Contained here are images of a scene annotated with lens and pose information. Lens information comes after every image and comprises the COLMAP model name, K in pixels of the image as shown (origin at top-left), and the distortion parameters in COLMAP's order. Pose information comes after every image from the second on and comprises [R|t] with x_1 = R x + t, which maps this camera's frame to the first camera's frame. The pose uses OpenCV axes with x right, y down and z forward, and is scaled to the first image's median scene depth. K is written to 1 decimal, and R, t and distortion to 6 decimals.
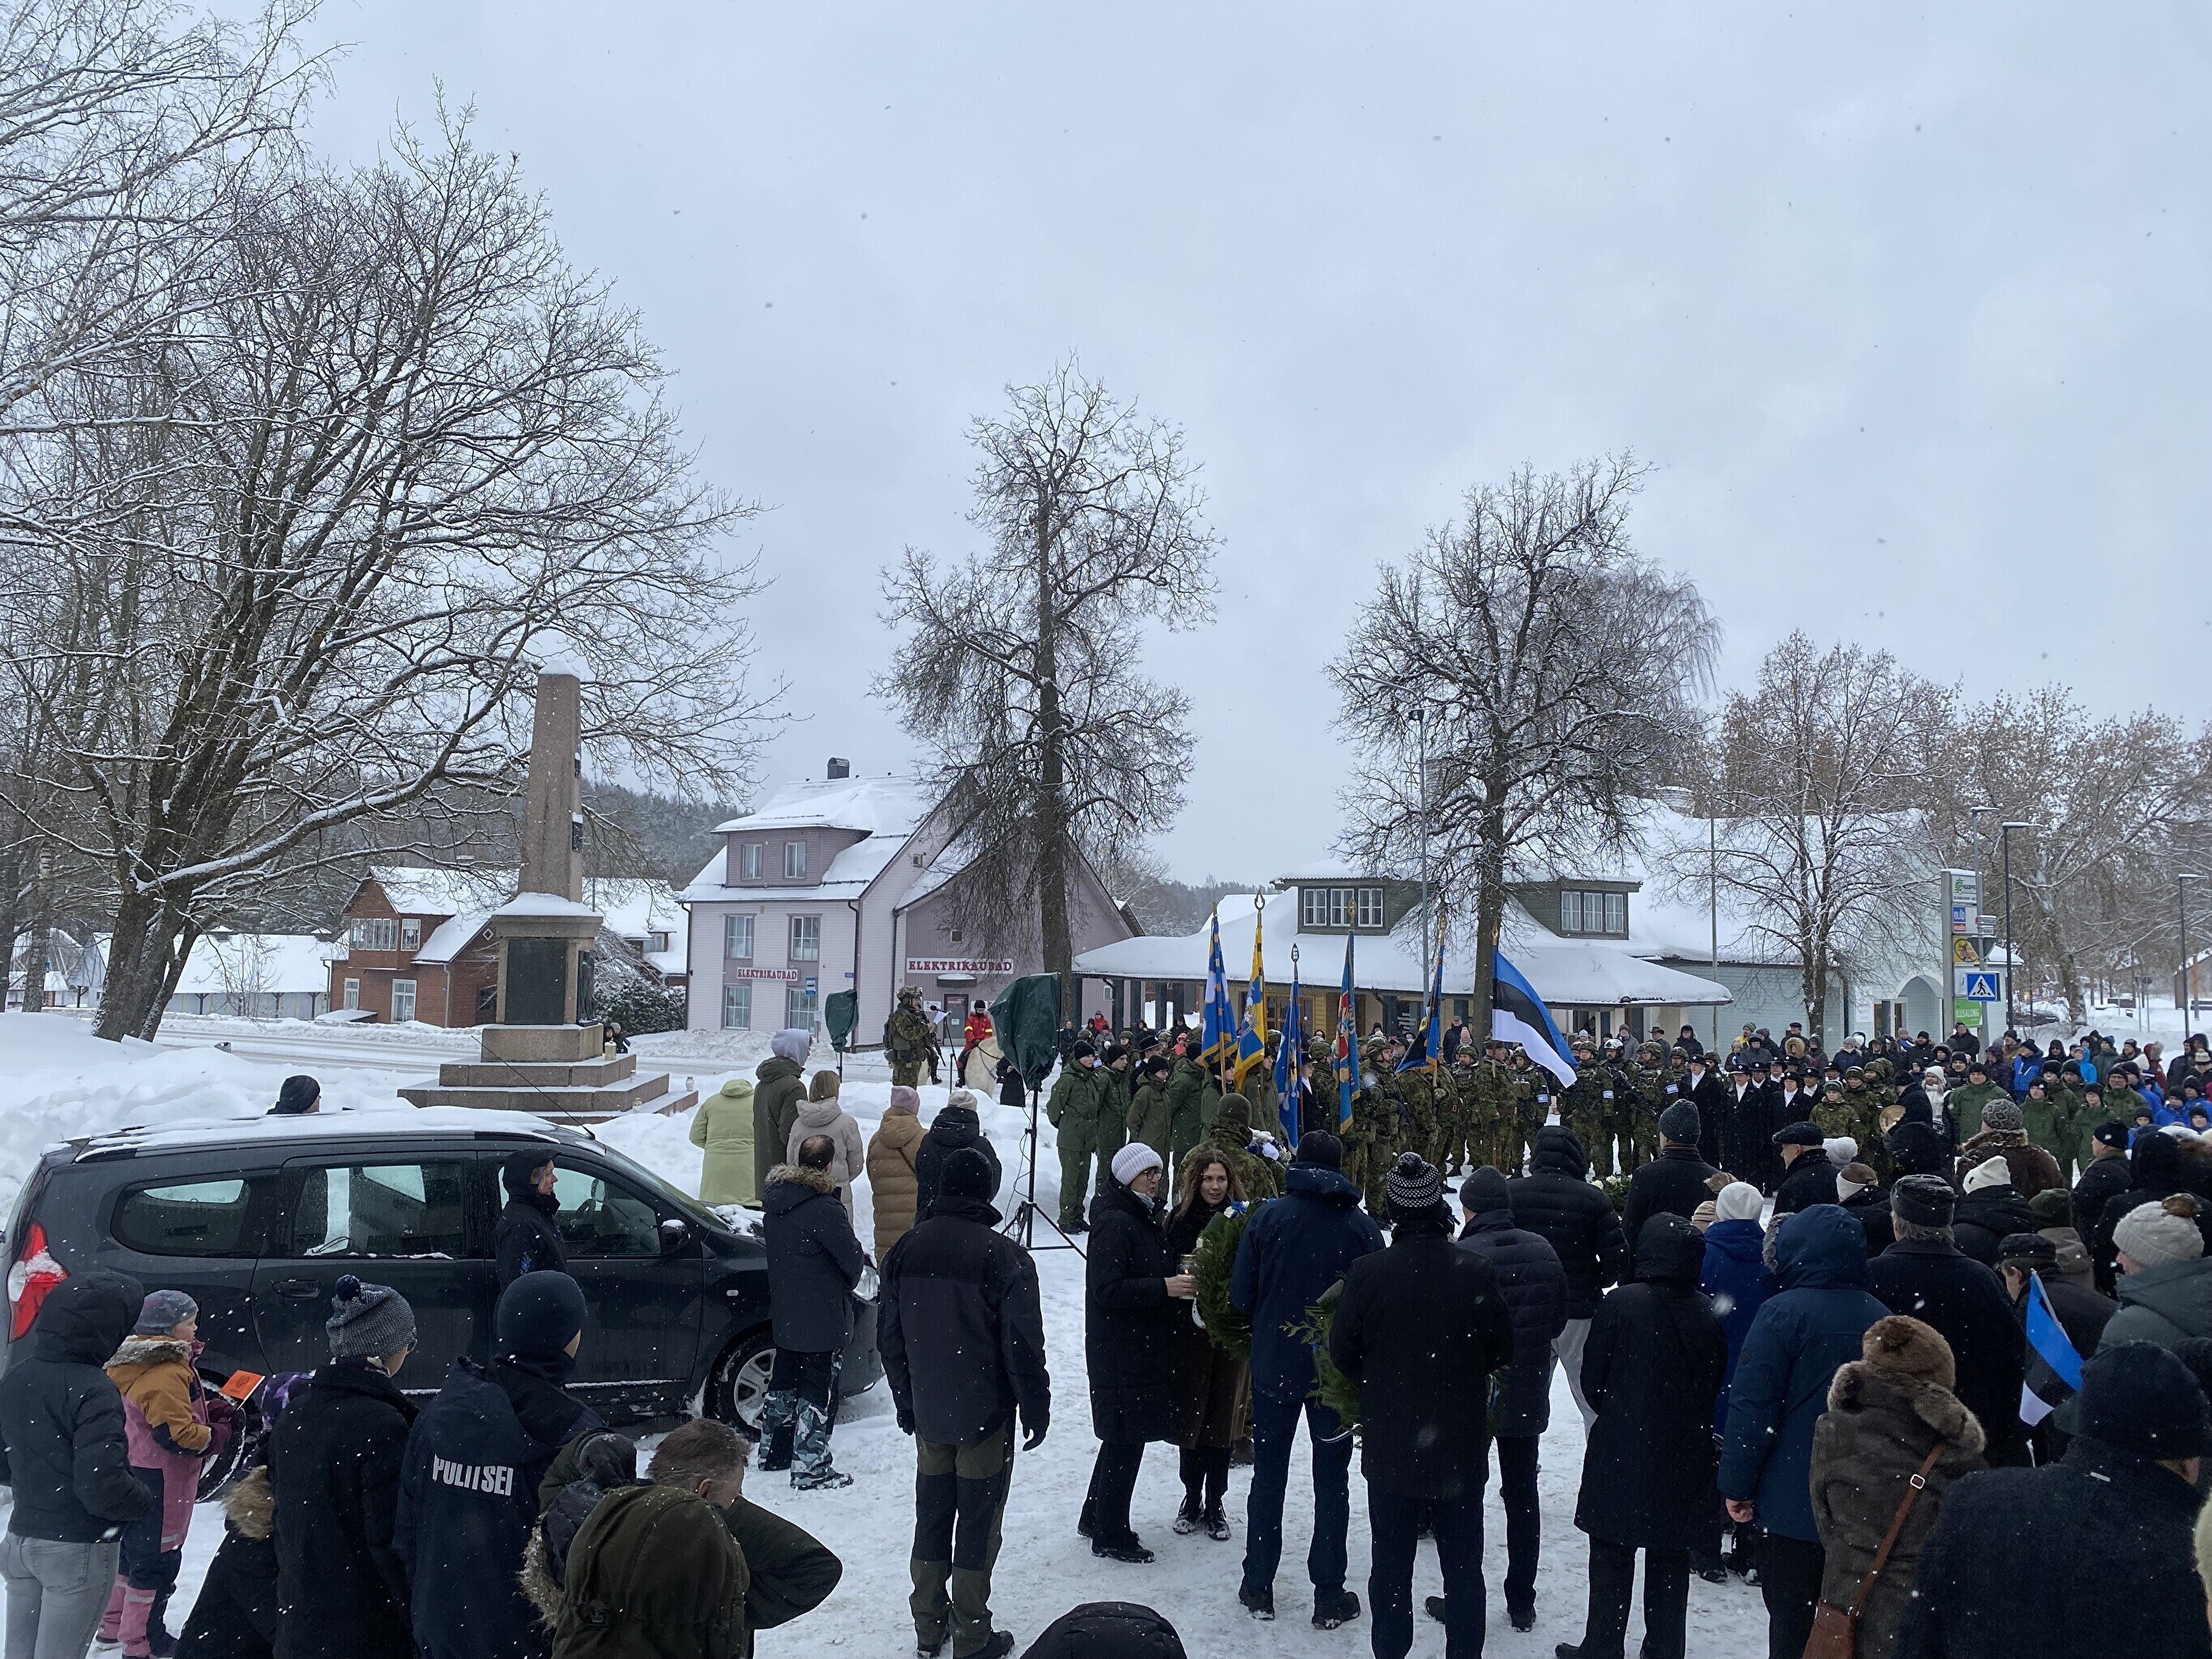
lens RADIAL K [[1672.8, 0, 1089.4], [0, 1672.8, 823.5], [0, 0, 1]] dist [0.027052, -0.037317]
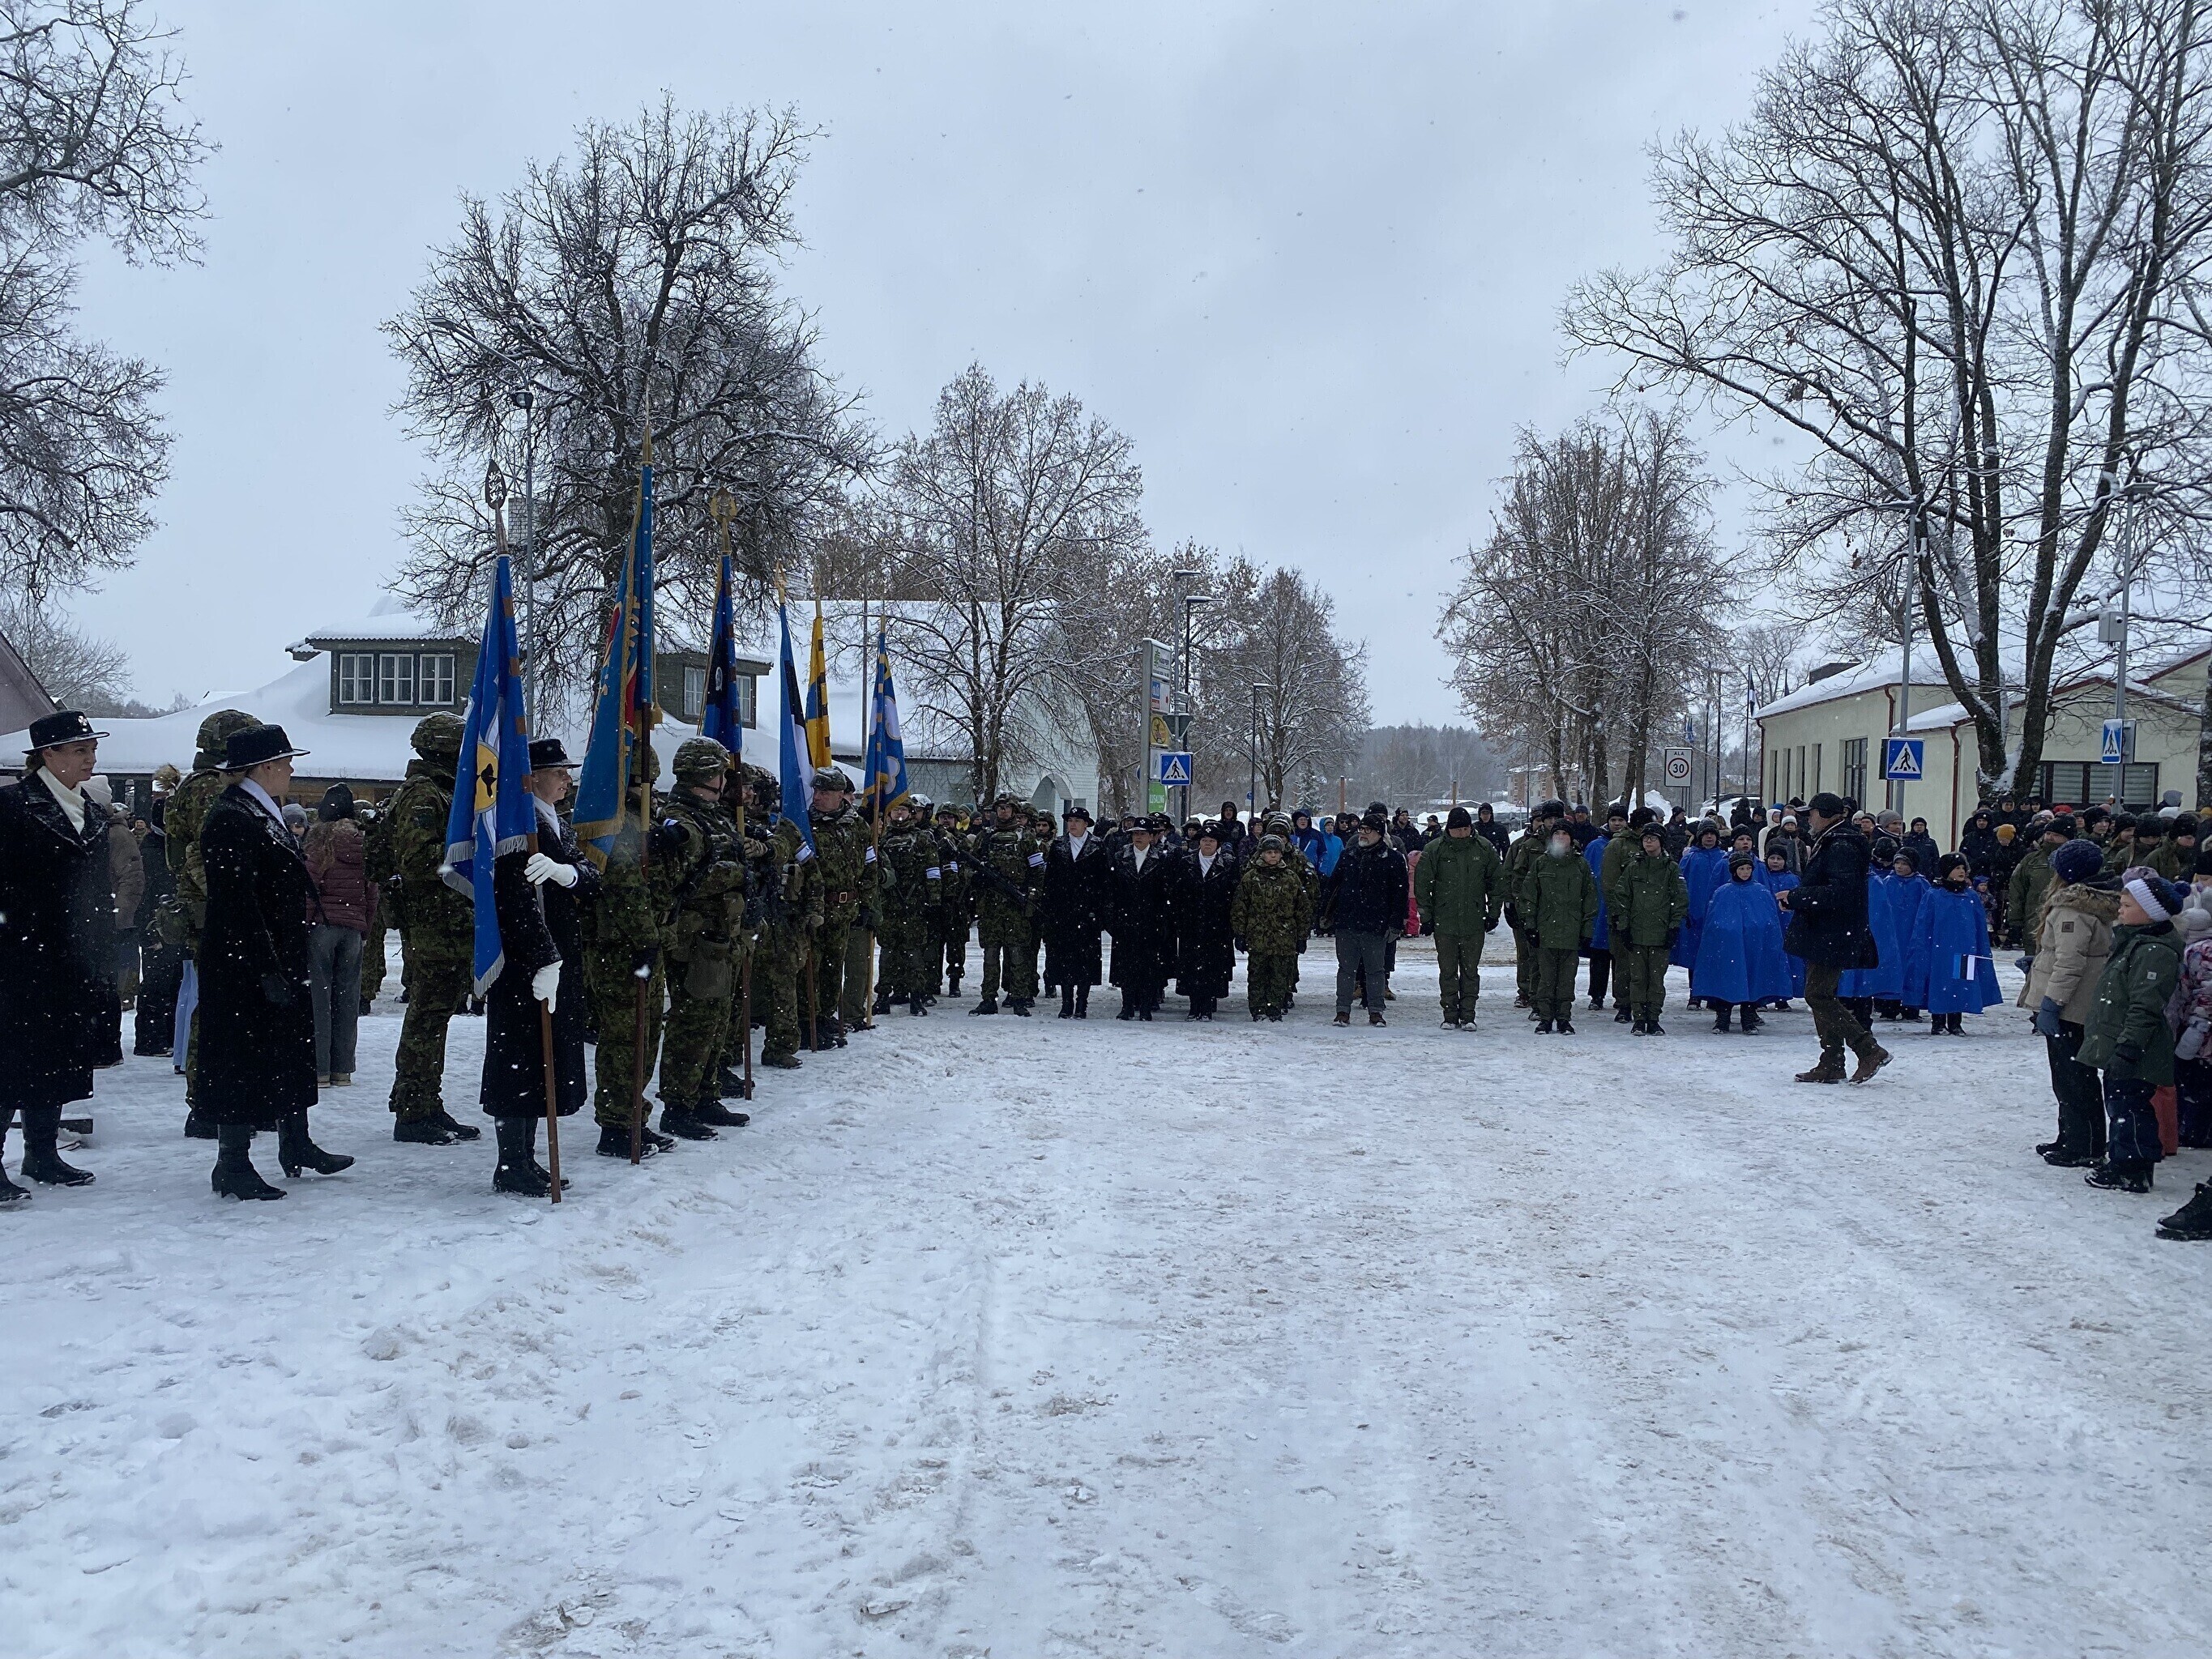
lens RADIAL K [[1672.8, 0, 1110.8], [0, 1672.8, 838.2], [0, 0, 1]] dist [0.027052, -0.037317]
pose [[0.836492, -0.012391, 0.547839, 0.005977], [-0.044668, 0.994876, 0.090705, 0.043558], [-0.546156, -0.100345, 0.831652, 0.214643]]
